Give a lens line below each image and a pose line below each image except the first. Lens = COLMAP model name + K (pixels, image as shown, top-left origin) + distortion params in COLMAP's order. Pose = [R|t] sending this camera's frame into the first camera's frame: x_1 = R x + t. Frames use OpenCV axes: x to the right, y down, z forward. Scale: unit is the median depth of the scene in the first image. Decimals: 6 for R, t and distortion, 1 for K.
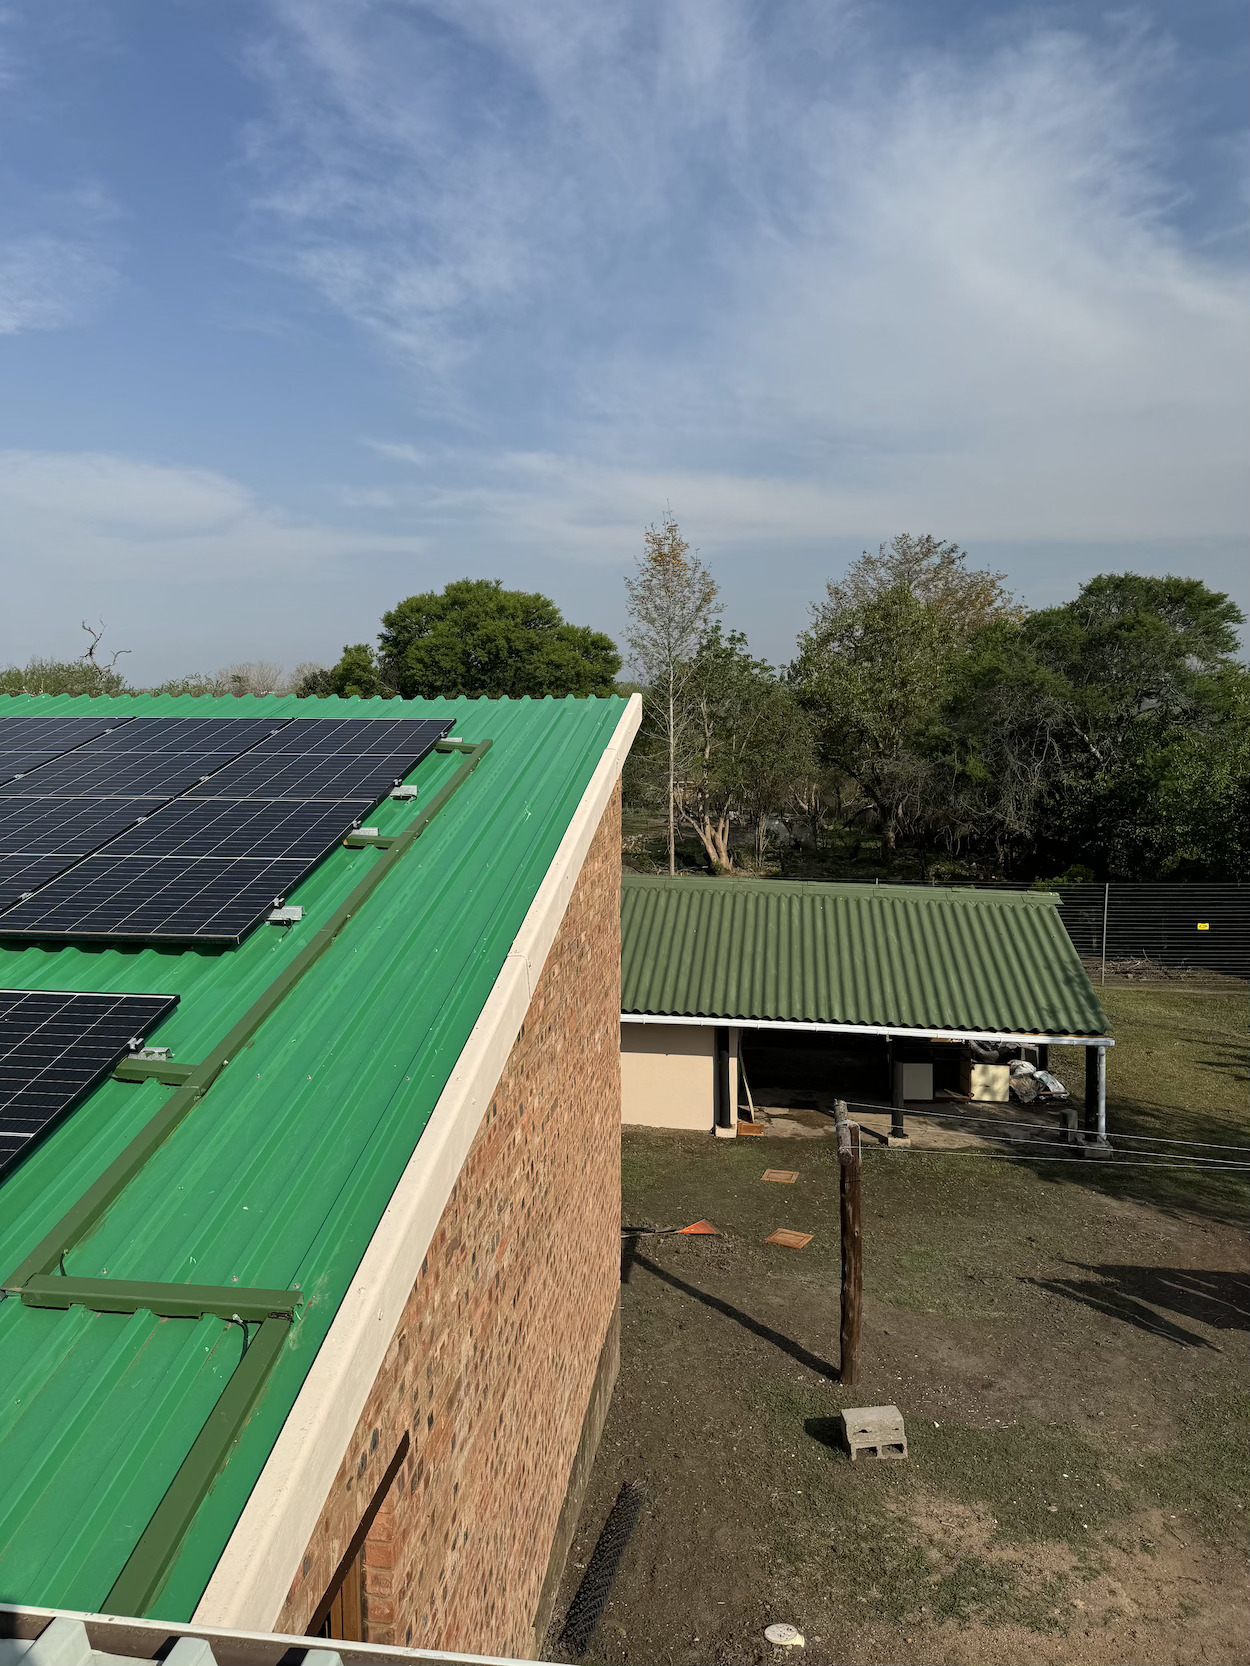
lens RADIAL K [[1144.9, 0, 625.0], [0, 1144.9, 833.0], [0, 0, 1]] dist [0.109234, -0.324616]
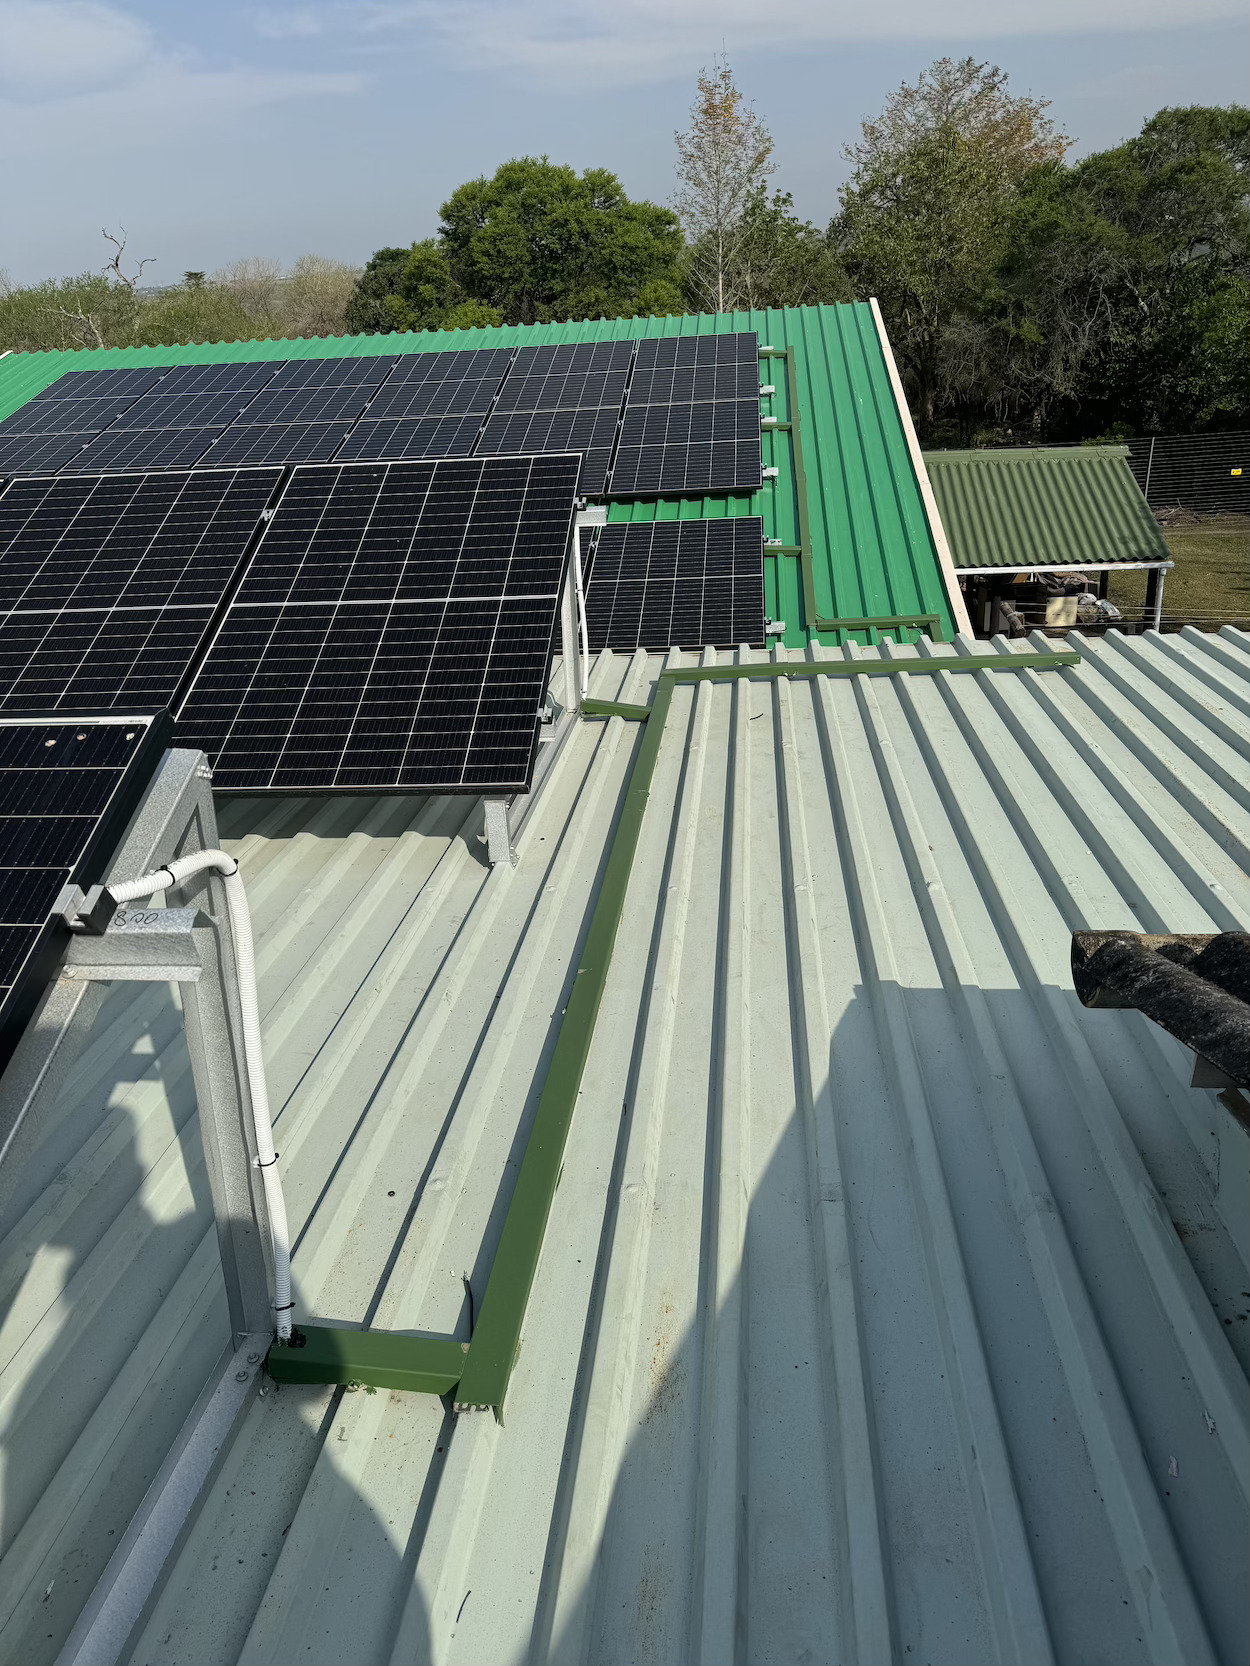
lens RADIAL K [[1154.4, 0, 672.6], [0, 1154.4, 836.9], [0, 0, 1]] dist [0.009768, 0.002677]
pose [[0.996589, -0.077914, 0.027204, -0.082524], [0.064158, 0.938802, 0.338428, -0.001783], [-0.051907, -0.335528, 0.940599, -0.122029]]
